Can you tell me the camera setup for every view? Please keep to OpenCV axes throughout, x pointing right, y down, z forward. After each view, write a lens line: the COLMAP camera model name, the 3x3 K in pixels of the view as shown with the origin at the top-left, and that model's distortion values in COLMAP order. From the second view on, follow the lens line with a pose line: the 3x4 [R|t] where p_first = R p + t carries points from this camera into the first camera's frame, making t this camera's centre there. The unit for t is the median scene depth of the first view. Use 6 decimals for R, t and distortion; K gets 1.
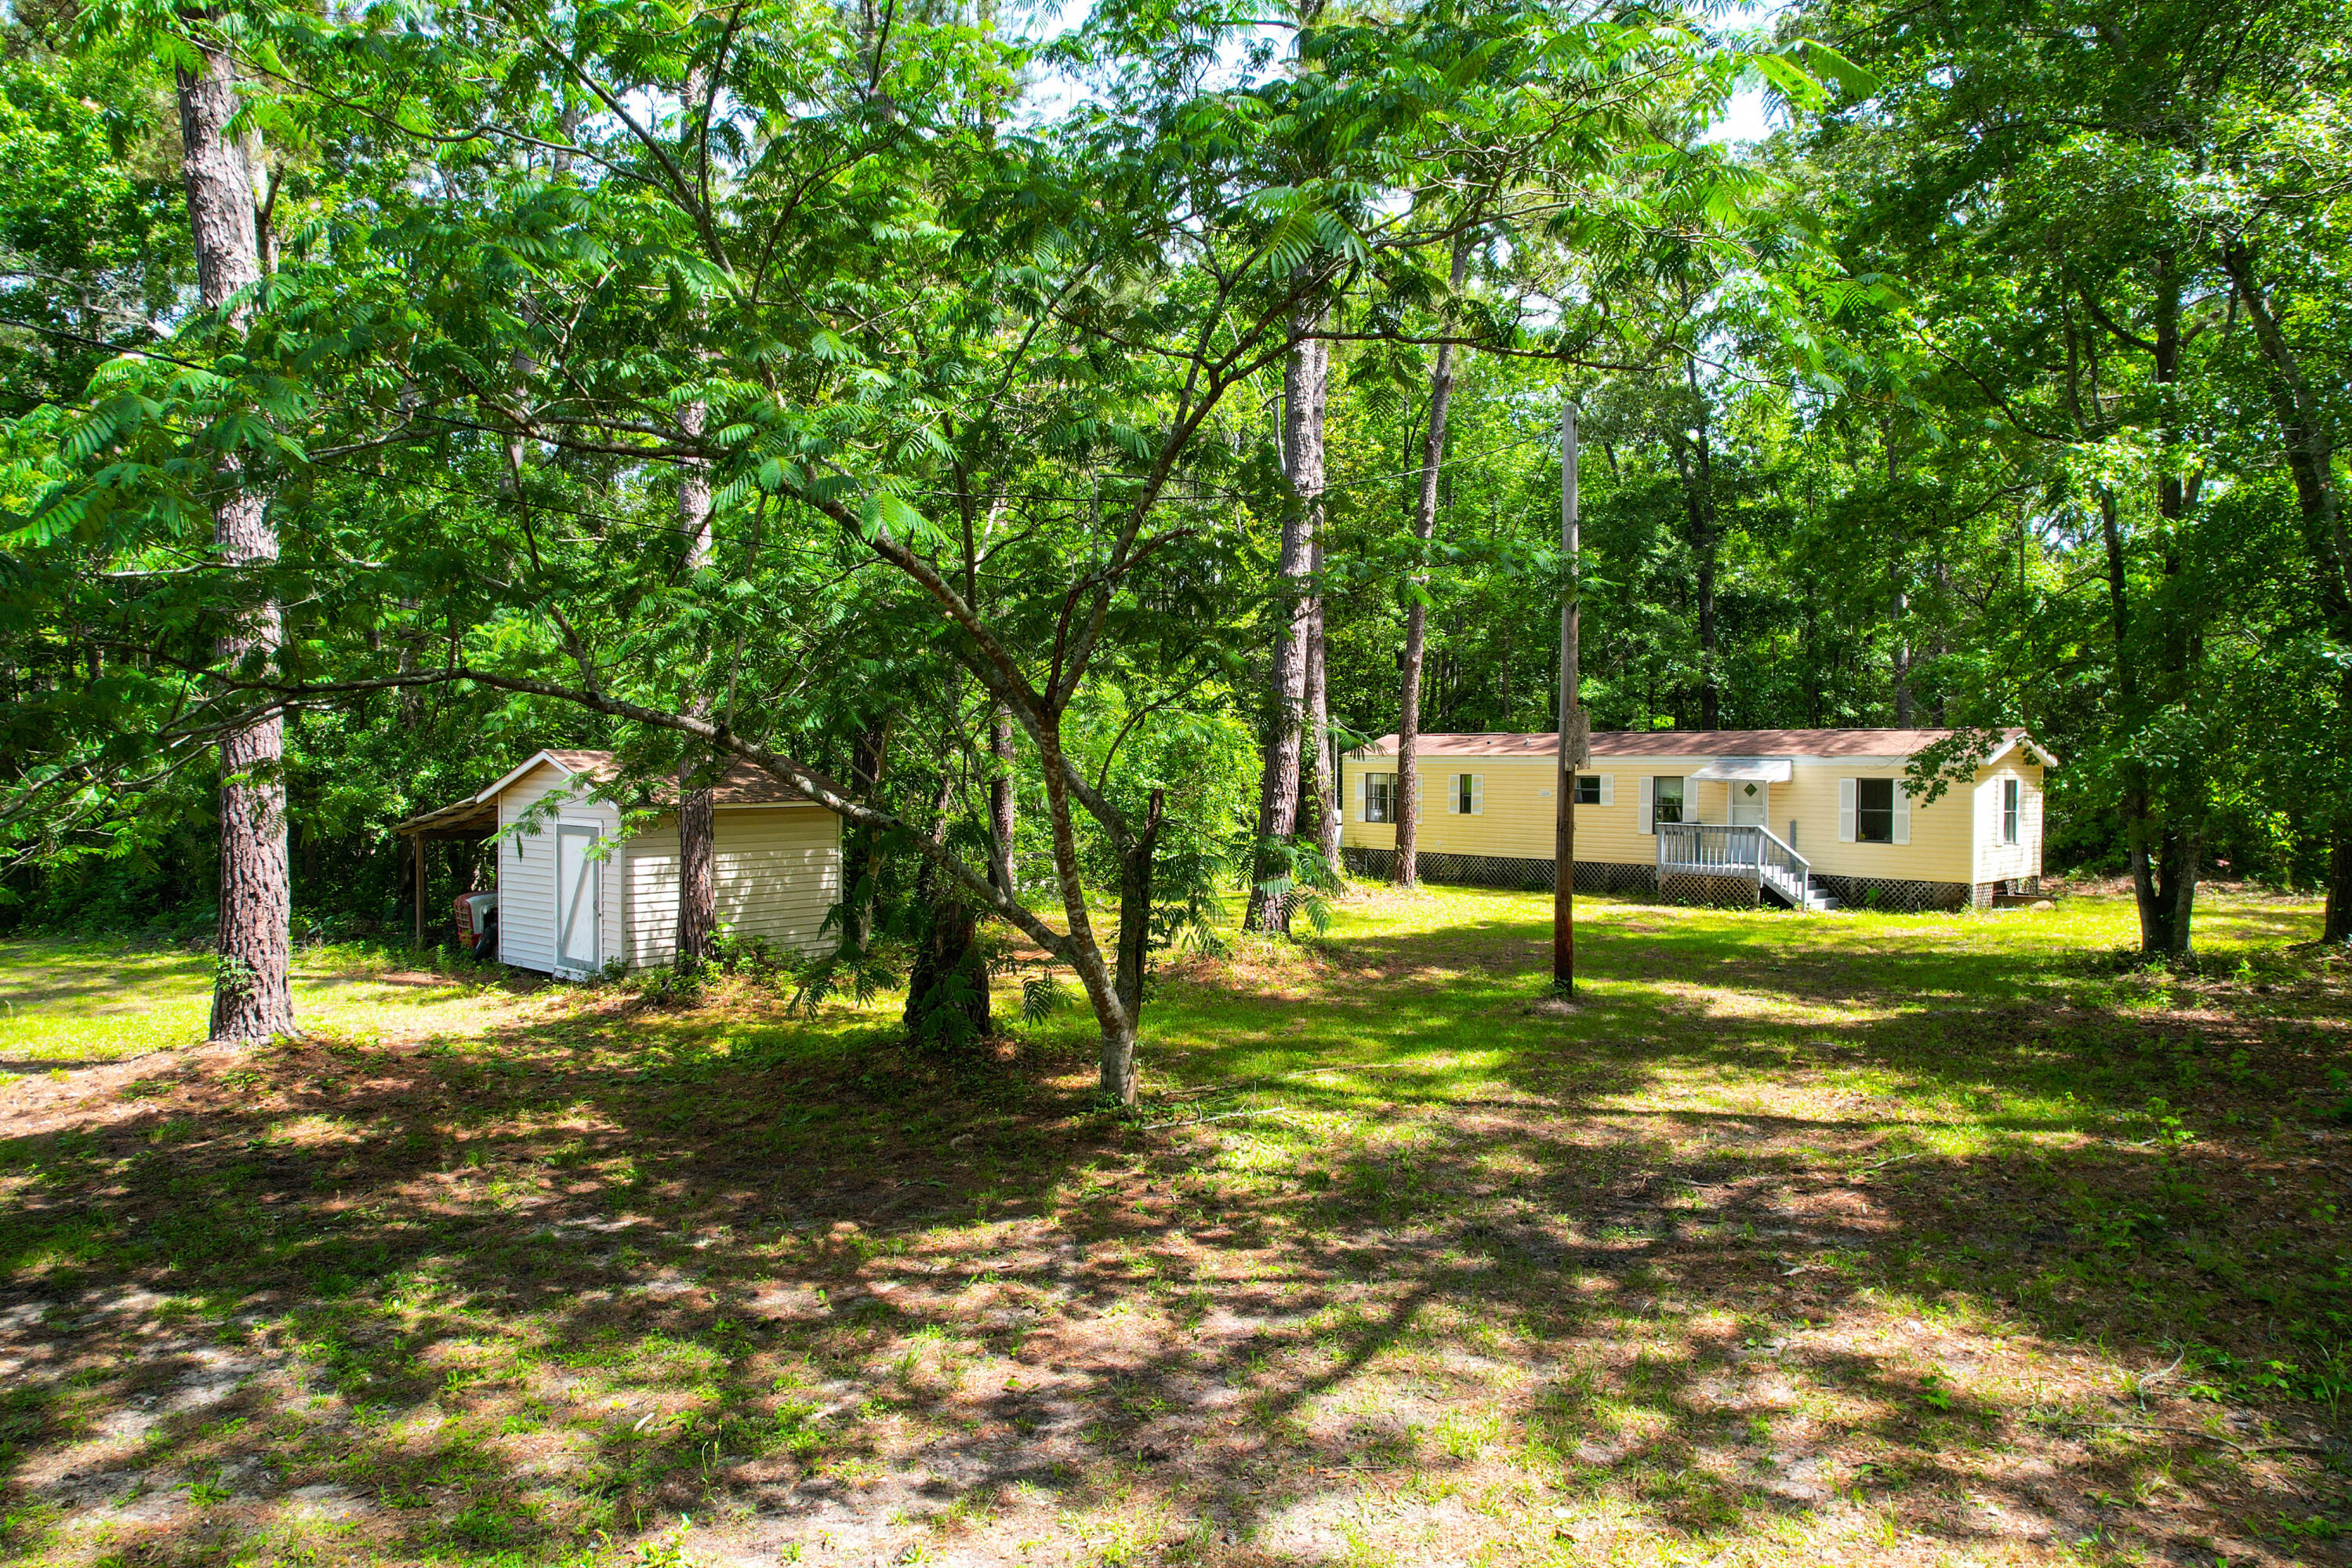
lens RADIAL K [[1523.1, 0, 1176.0], [0, 1523.1, 784.0], [0, 0, 1]] dist [-0.074264, 0.085488]
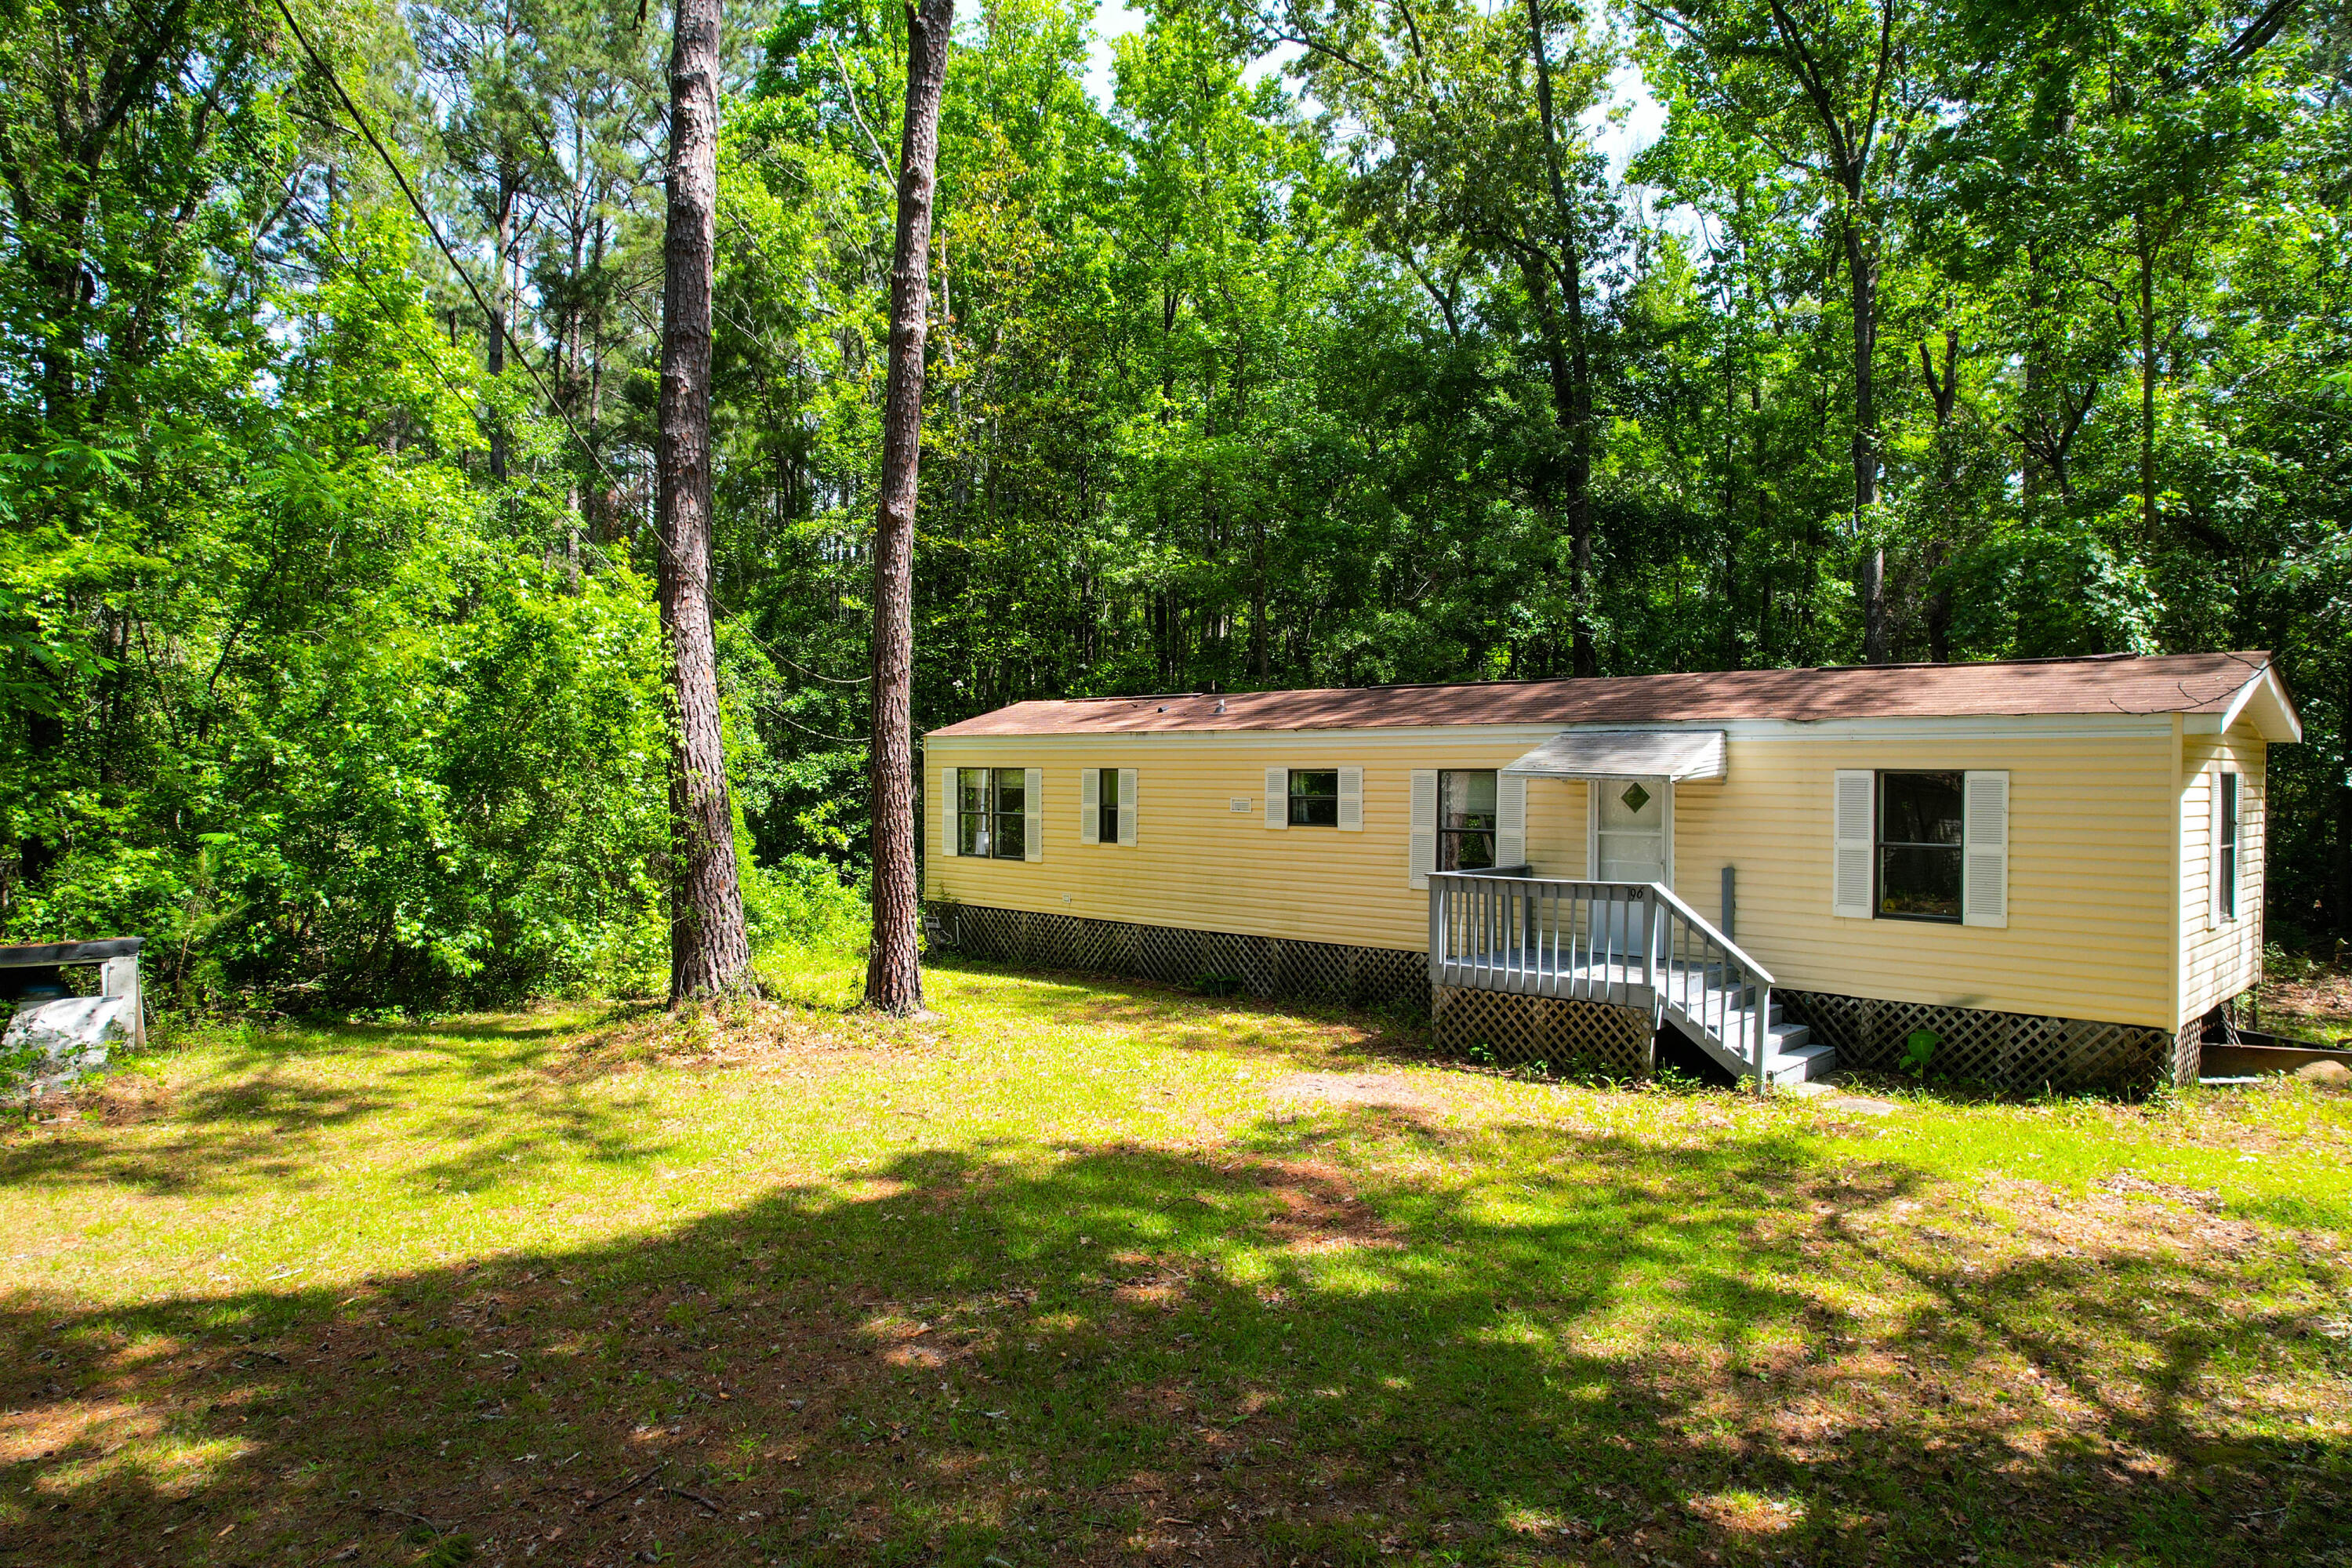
lens RADIAL K [[1523.1, 0, 1176.0], [0, 1523.1, 784.0], [0, 0, 1]] dist [-0.074264, 0.085488]
pose [[0.998453, -0.002042, 0.055559, 0.212324], [0.002150, 0.999996, -0.001890, 0.000318], [-0.055555, 0.002007, 0.998454, 0.541041]]
